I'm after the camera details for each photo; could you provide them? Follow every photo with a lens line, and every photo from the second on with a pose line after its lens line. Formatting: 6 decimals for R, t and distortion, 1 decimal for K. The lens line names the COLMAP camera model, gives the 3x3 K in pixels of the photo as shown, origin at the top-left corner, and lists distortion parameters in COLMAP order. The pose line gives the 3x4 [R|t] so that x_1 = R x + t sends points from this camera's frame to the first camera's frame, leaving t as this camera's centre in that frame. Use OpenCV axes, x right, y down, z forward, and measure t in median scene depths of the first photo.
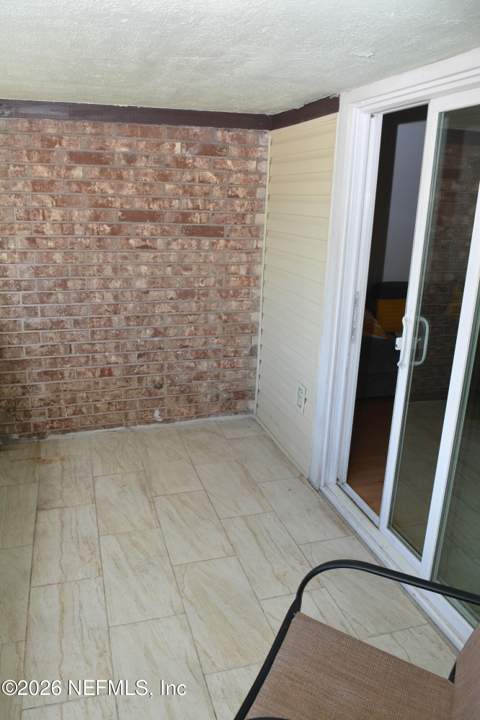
lens RADIAL K [[545.8, 0, 230.9], [0, 545.8, 358.2], [0, 0, 1]] dist [-0.003699, -0.050888]
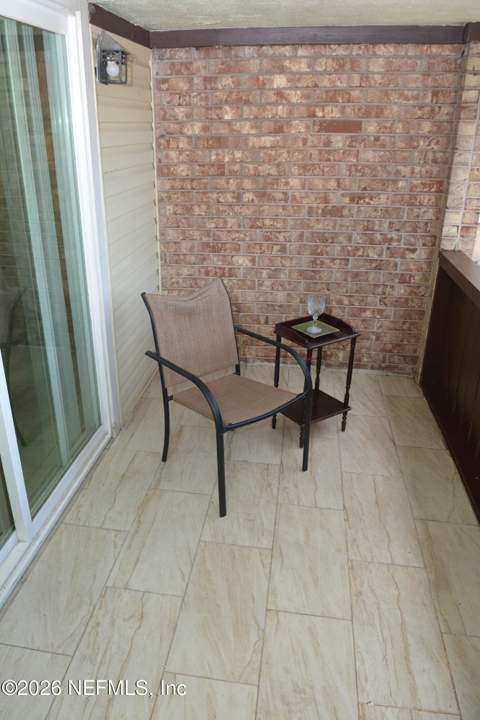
lens RADIAL K [[545.8, 0, 230.9], [0, 545.8, 358.2], [0, 0, 1]] dist [-0.003699, -0.050888]
pose [[-0.910520, -0.199720, 0.362029, -0.273061], [0.084417, 0.767356, 0.635641, -0.424701], [-0.404755, 0.609325, -0.681833, 1.389323]]
